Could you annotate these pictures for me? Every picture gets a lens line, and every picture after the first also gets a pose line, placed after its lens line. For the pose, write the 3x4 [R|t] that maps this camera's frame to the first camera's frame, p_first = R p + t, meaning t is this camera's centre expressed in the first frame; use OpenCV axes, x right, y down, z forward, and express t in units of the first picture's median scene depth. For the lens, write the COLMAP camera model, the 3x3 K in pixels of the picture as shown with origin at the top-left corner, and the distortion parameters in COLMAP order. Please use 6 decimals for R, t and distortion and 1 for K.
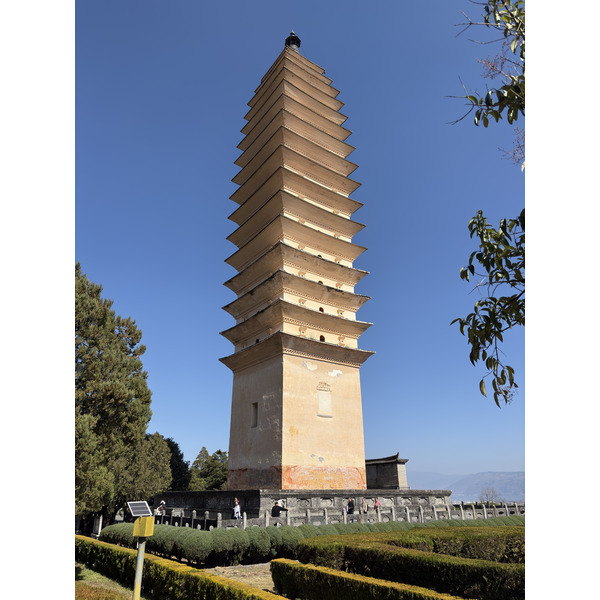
lens RADIAL K [[453.8, 0, 297.2], [0, 453.8, 297.5], [0, 0, 1]] dist [0.029937, -0.002809]
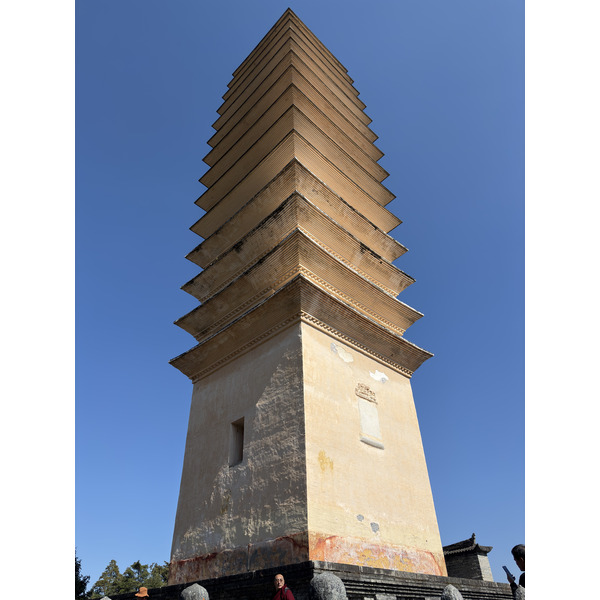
lens RADIAL K [[453.8, 0, 298.0], [0, 453.8, 302.6], [0, 0, 1]] dist [0.029937, -0.002809]
pose [[0.989028, 0.072222, 0.128869, -0.099489], [-0.040261, 0.971103, -0.235240, 0.215347], [-0.142135, 0.227471, 0.963356, 0.434188]]
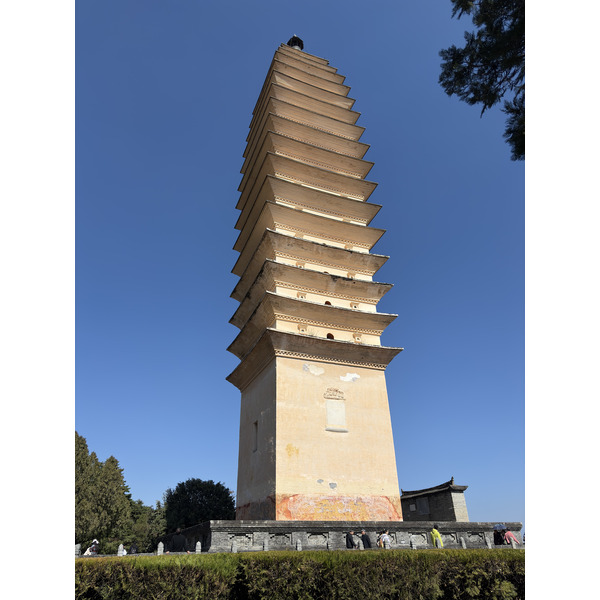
lens RADIAL K [[453.8, 0, 294.7], [0, 453.8, 301.5], [0, 0, 1]] dist [0.029937, -0.002809]
pose [[0.970264, -0.131000, -0.203536, 0.169210], [0.110369, 0.987824, -0.109650, 0.111120], [0.215422, 0.083926, 0.972908, 0.184091]]
